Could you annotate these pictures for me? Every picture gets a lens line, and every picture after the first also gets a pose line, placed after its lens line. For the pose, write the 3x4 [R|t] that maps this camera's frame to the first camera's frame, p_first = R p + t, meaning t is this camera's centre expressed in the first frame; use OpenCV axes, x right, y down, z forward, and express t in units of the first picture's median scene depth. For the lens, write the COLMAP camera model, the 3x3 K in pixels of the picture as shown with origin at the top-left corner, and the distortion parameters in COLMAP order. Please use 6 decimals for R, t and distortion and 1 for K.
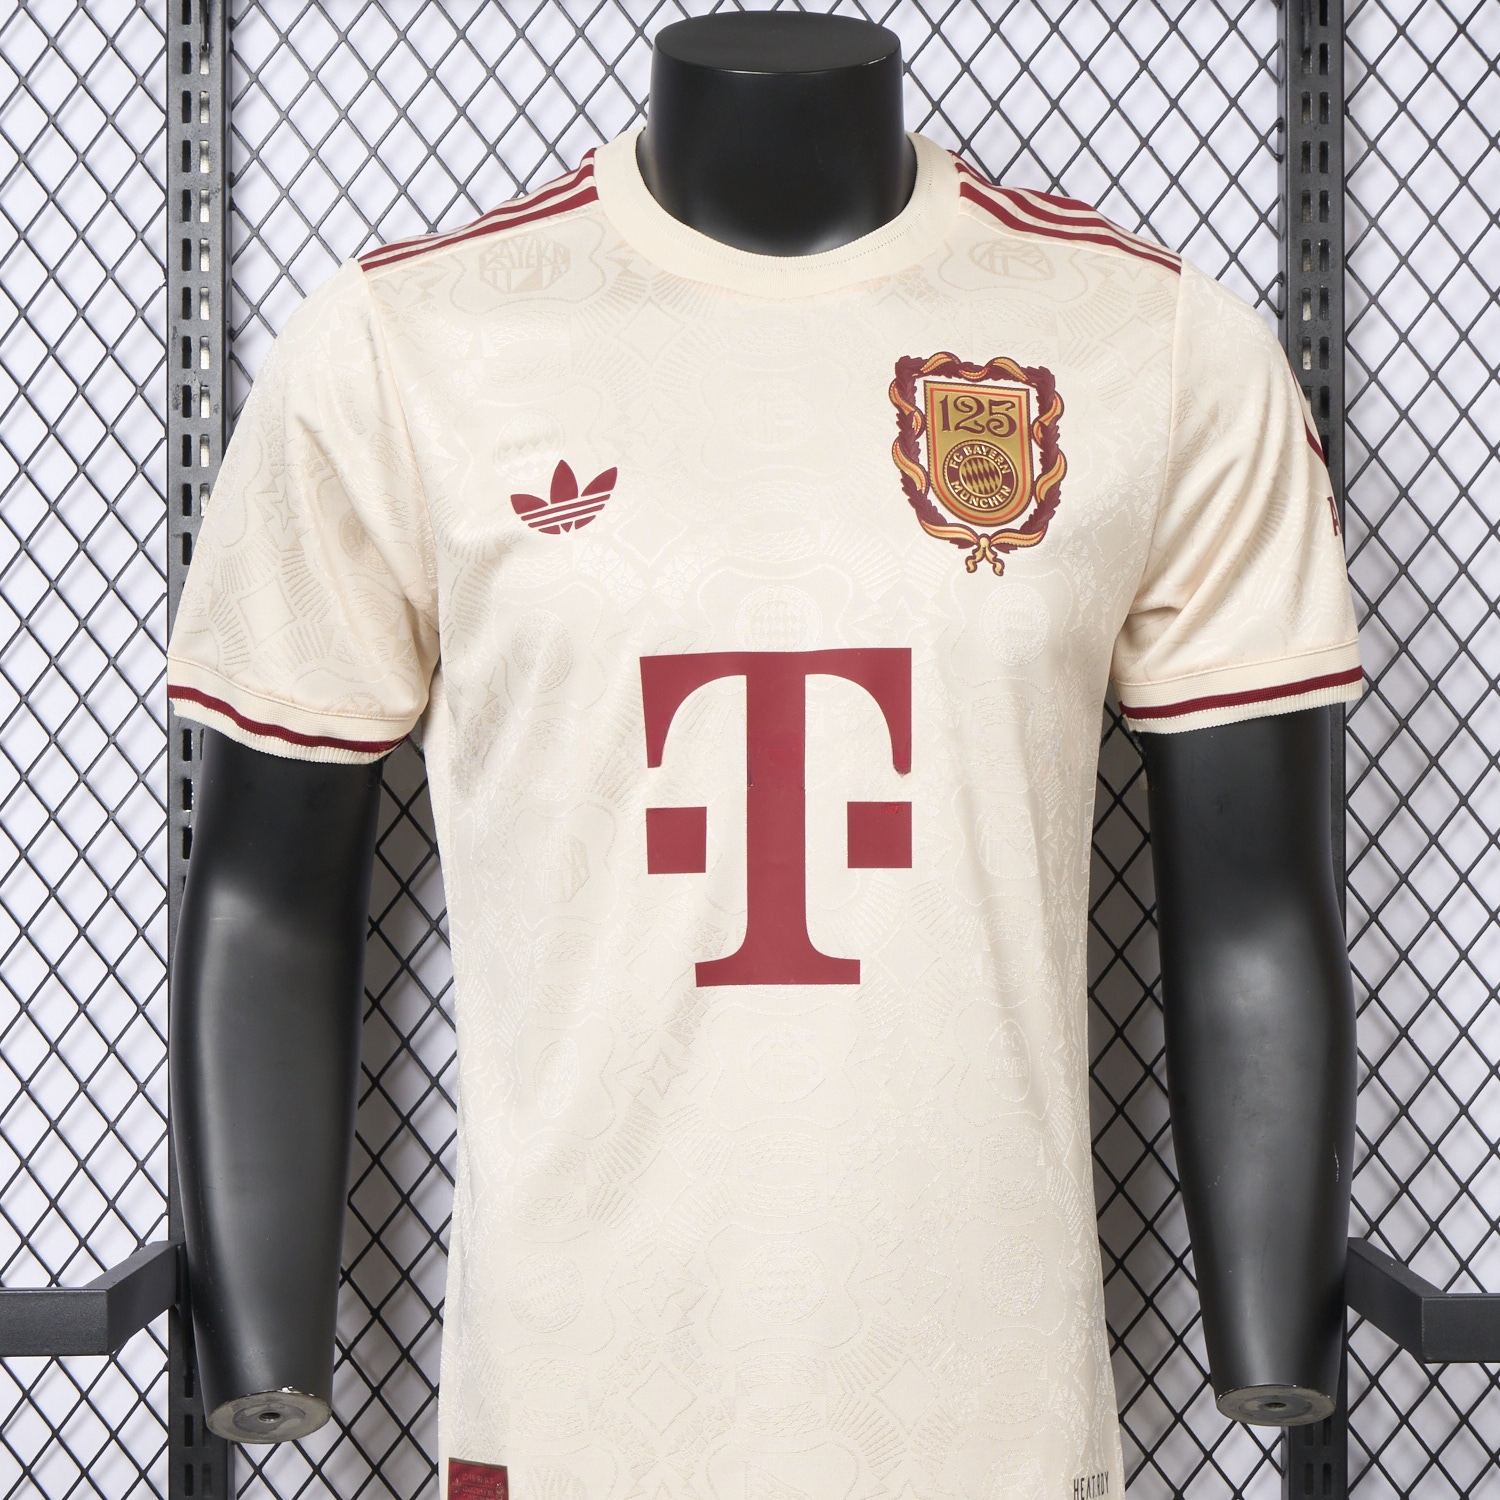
lens RADIAL K [[2364.2, 0, 740.9], [0, 2364.2, 755.2], [0, 0, 1]] dist [0.042999, 0.000000]
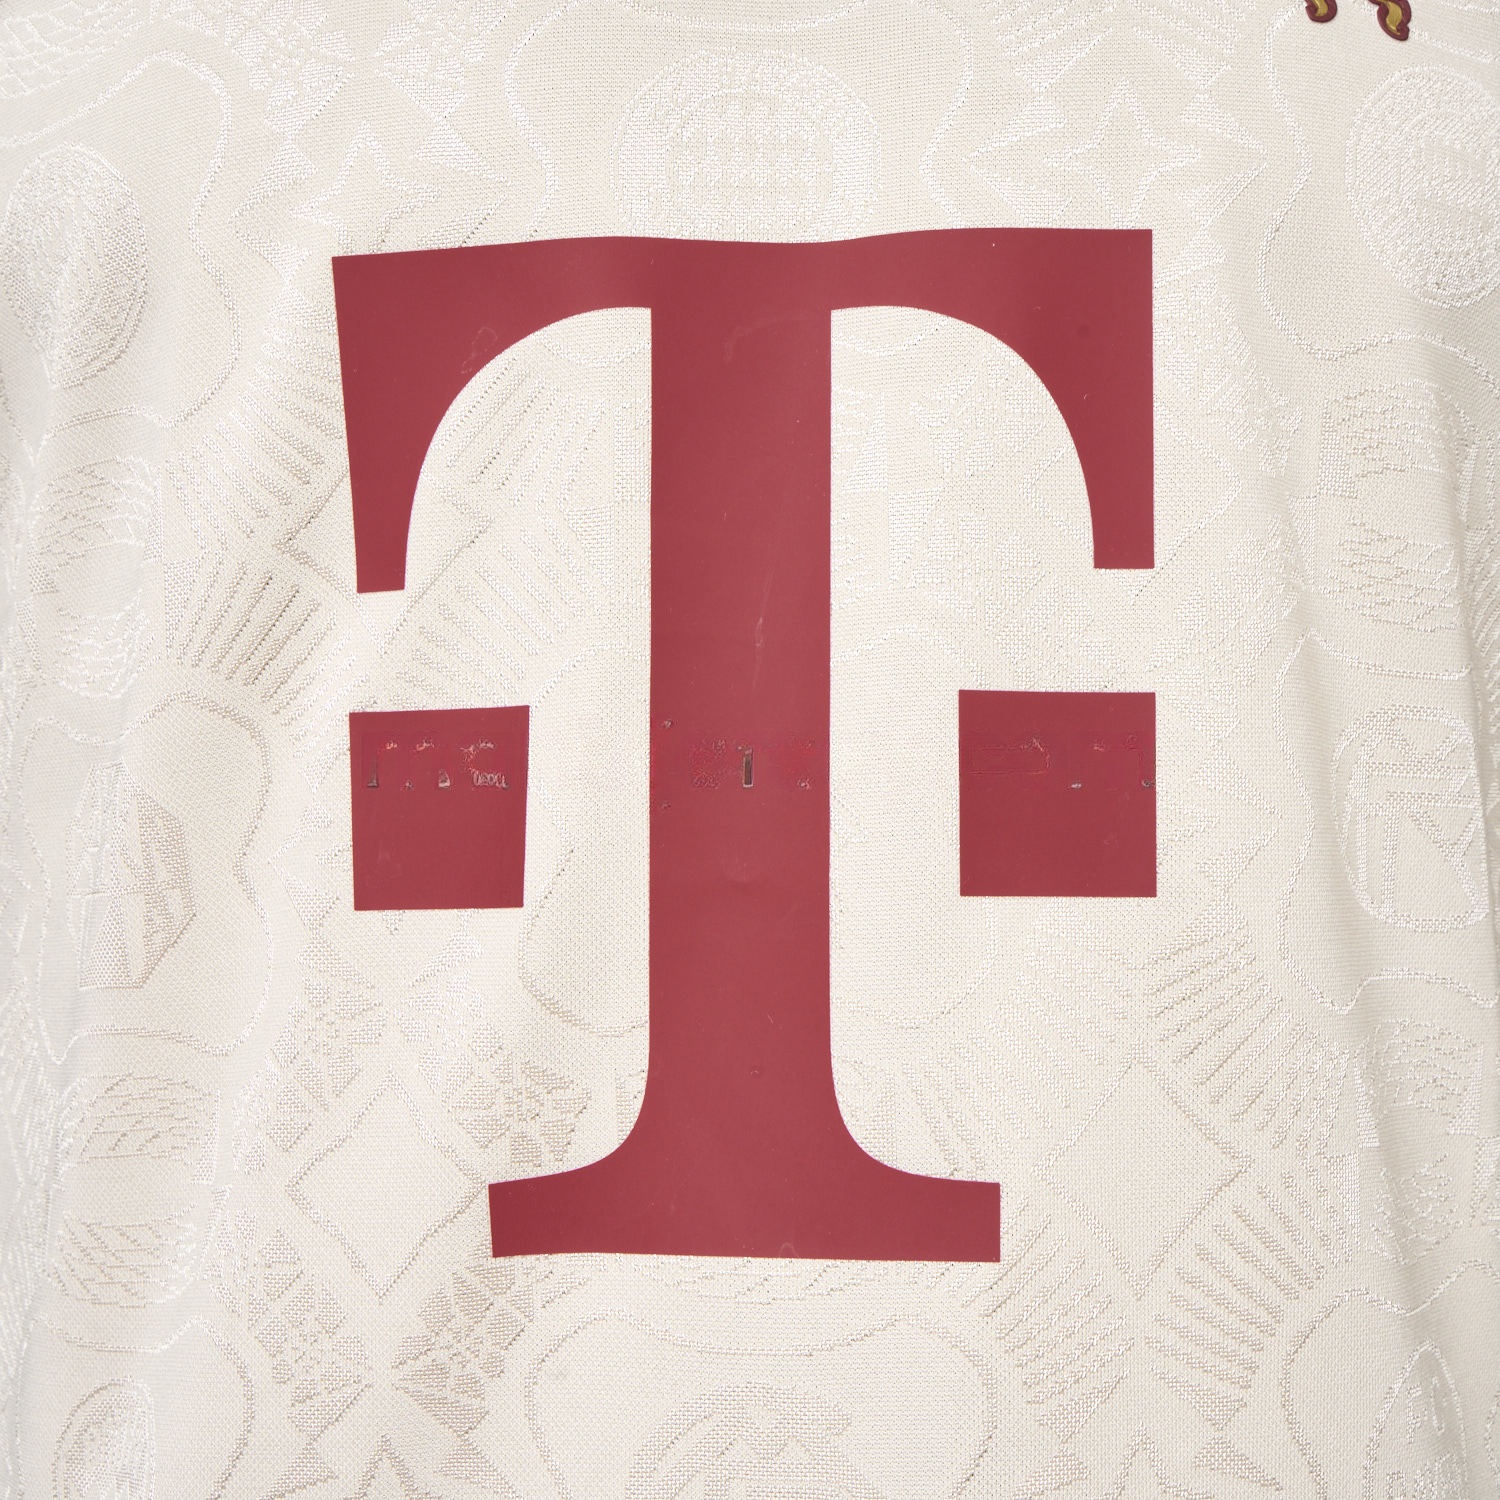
lens RADIAL K [[2364.2, 0, 746.4], [0, 2364.2, 749.6], [0, 0, 1]] dist [0.042999, 0.000000]
pose [[0.999722, 0.006599, 0.022639, 0.008192], [-0.006325, 0.999906, -0.012178, 0.030797], [-0.022717, 0.012031, 0.999670, 0.652528]]
